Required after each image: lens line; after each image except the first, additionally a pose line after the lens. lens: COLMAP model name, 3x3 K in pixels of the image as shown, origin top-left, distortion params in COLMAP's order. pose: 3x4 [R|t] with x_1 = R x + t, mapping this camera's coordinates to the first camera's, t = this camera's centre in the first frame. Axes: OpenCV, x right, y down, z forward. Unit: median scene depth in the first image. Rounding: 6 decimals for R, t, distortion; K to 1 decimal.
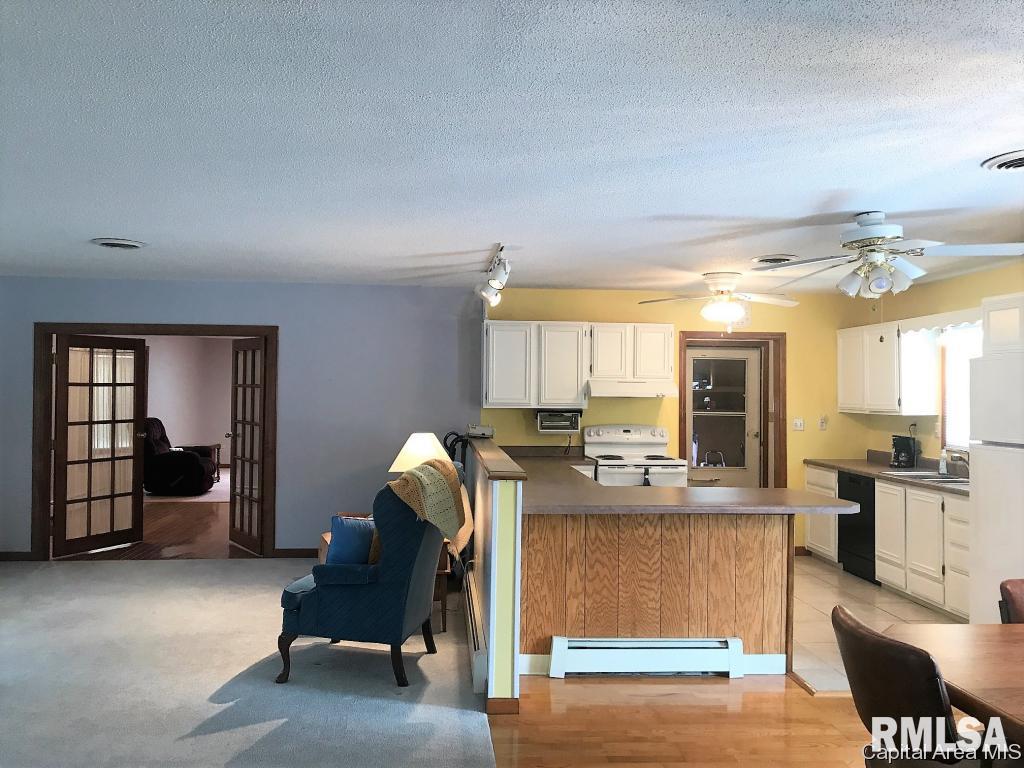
lens RADIAL K [[845.4, 0, 515.4], [0, 845.4, 371.4], [0, 0, 1]] dist [0.039998, -0.049351]
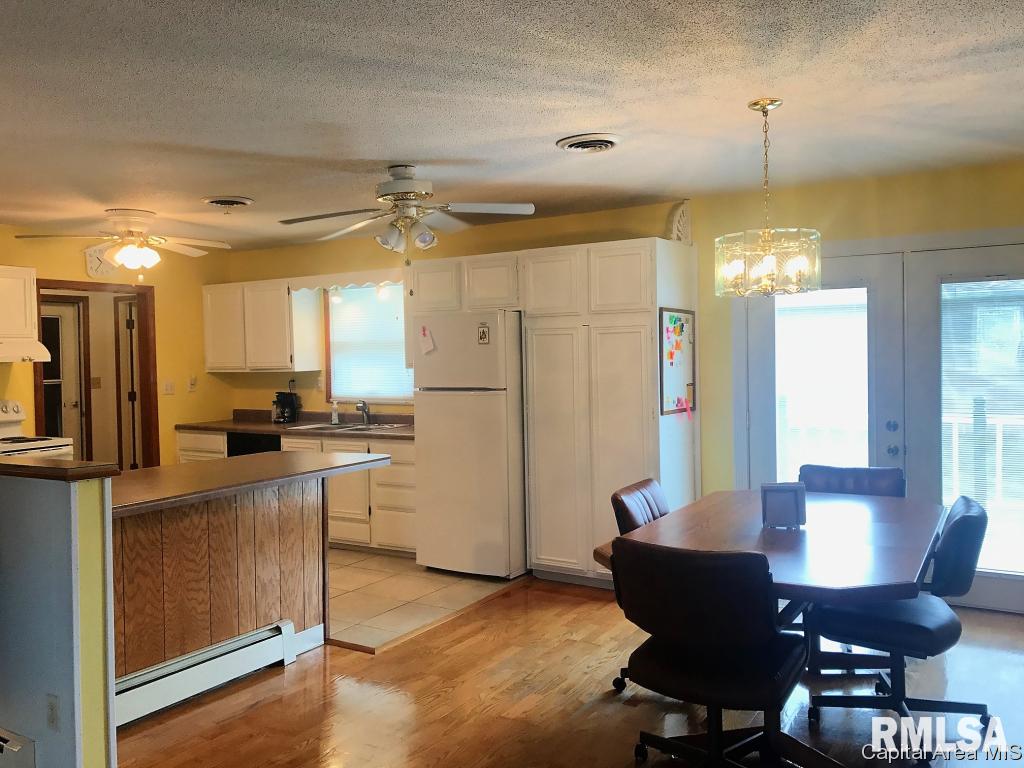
lens RADIAL K [[845.4, 0, 515.4], [0, 845.4, 371.4], [0, 0, 1]] dist [0.039998, -0.049351]
pose [[0.597148, -0.039565, 0.801155, -0.201413], [0.006960, 0.999001, 0.044147, 0.008451], [-0.802101, -0.020786, 0.596827, 0.180487]]
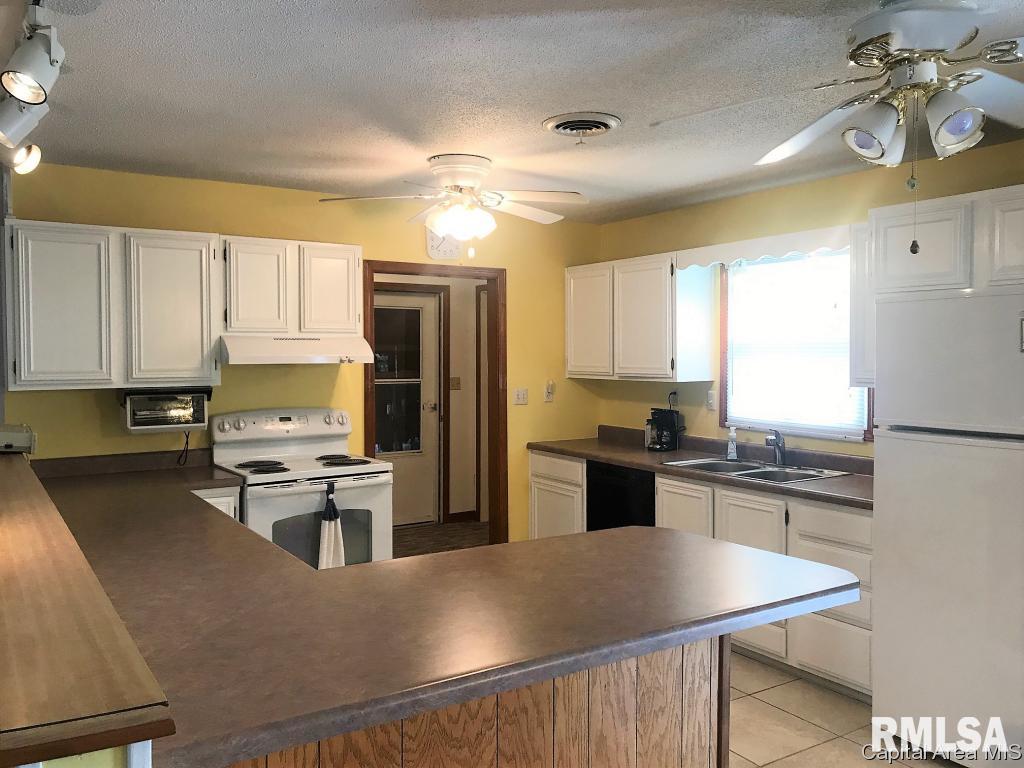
lens RADIAL K [[845.4, 0, 515.4], [0, 845.4, 371.4], [0, 0, 1]] dist [0.039998, -0.049351]
pose [[0.885192, -0.023484, 0.464633, -0.006275], [0.000670, 0.998788, 0.049206, 0.006517], [-0.465226, -0.043246, 0.884135, 0.420403]]
